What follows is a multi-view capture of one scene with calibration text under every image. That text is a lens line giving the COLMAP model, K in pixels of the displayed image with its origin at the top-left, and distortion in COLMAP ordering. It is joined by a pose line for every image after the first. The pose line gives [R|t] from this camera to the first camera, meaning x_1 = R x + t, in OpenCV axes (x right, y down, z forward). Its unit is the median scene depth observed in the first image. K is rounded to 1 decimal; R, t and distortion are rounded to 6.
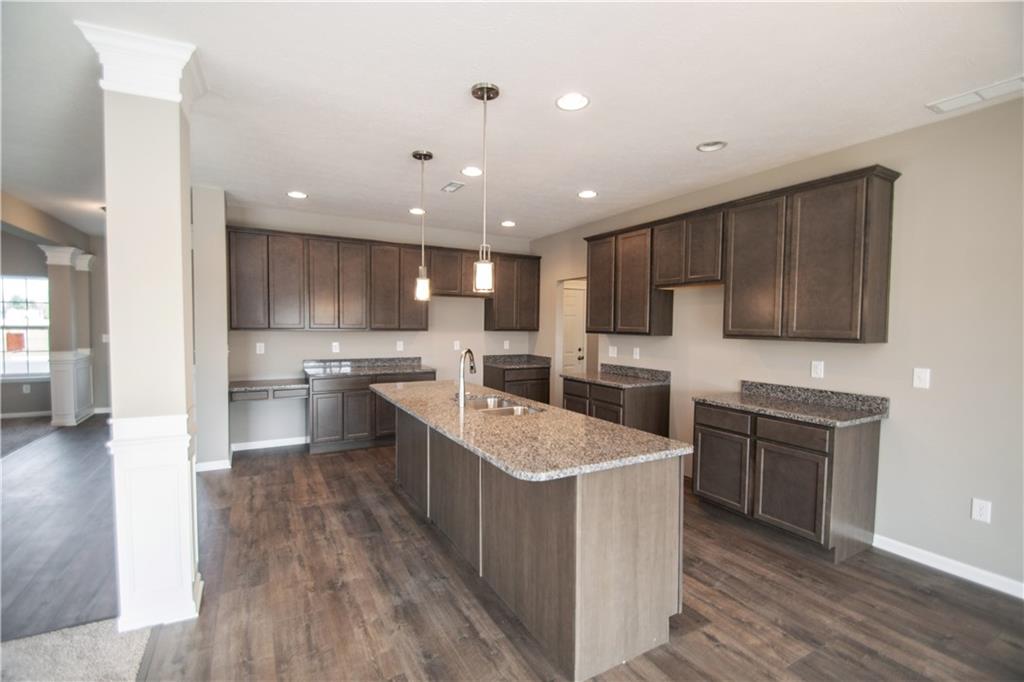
lens RADIAL K [[447.8, 0, 507.3], [0, 447.8, 343.6], [0, 0, 1]] dist [0.004580, -0.012727]
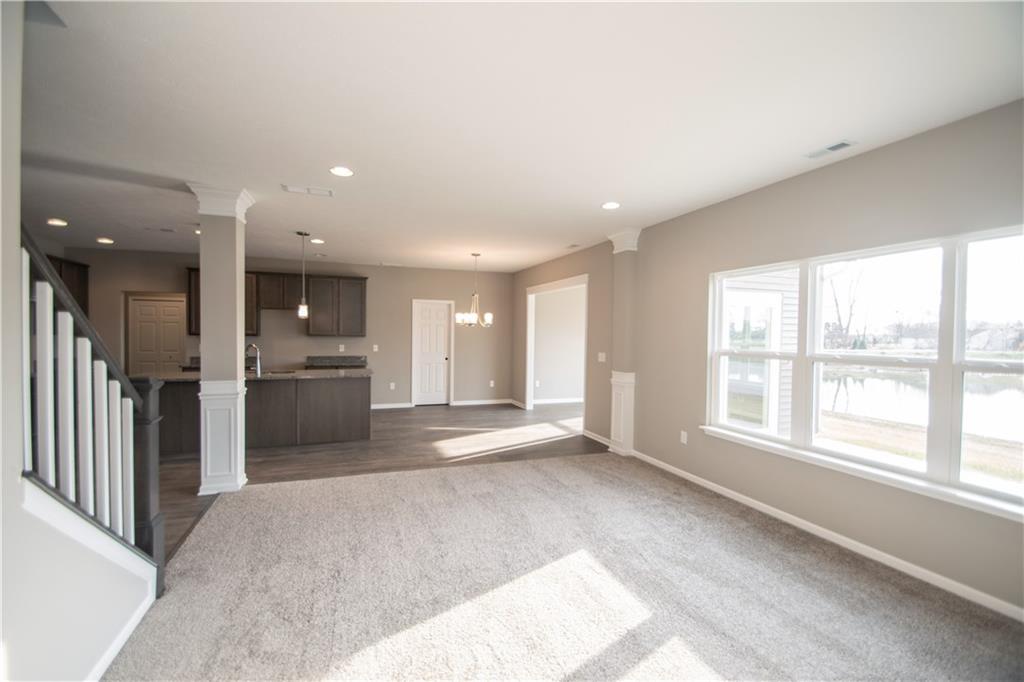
lens RADIAL K [[447.8, 0, 507.3], [0, 447.8, 343.6], [0, 0, 1]] dist [0.004580, -0.012727]
pose [[0.157083, -0.032780, 0.987041, -1.694378], [0.027980, 0.999196, 0.028731, -0.013467], [-0.987189, 0.023104, 0.157874, -0.323716]]
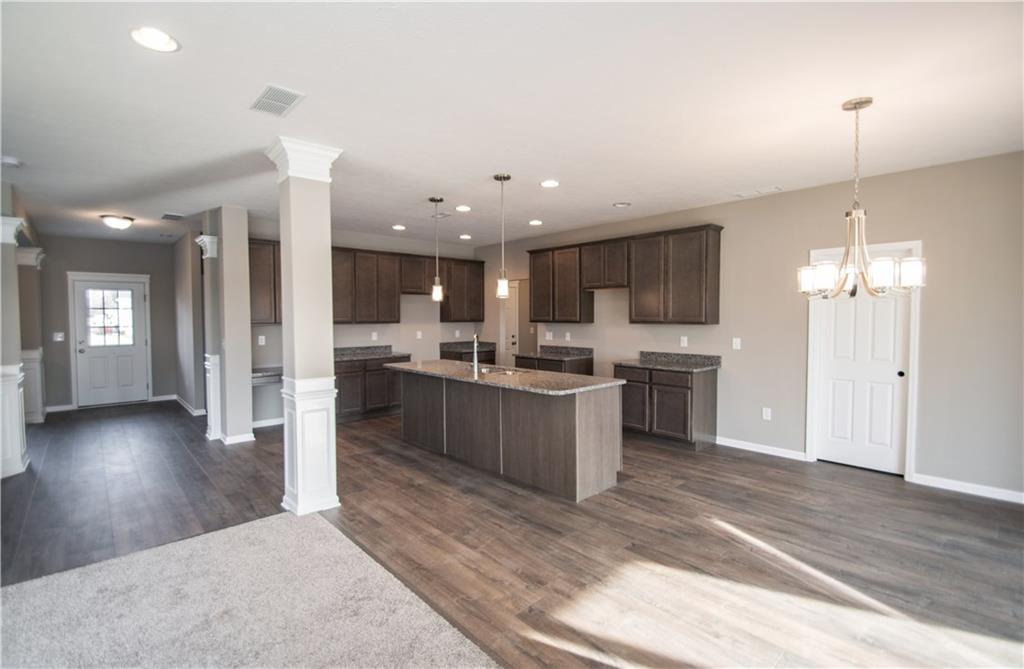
lens RADIAL K [[460.7, 0, 507.8], [0, 460.7, 330.8], [0, 0, 1]] dist [-0.000650, -0.000015]
pose [[0.972200, -0.022521, 0.233067, -0.333930], [0.024677, 0.999675, -0.006340, 0.013923], [-0.232849, 0.011916, 0.972440, -0.502144]]
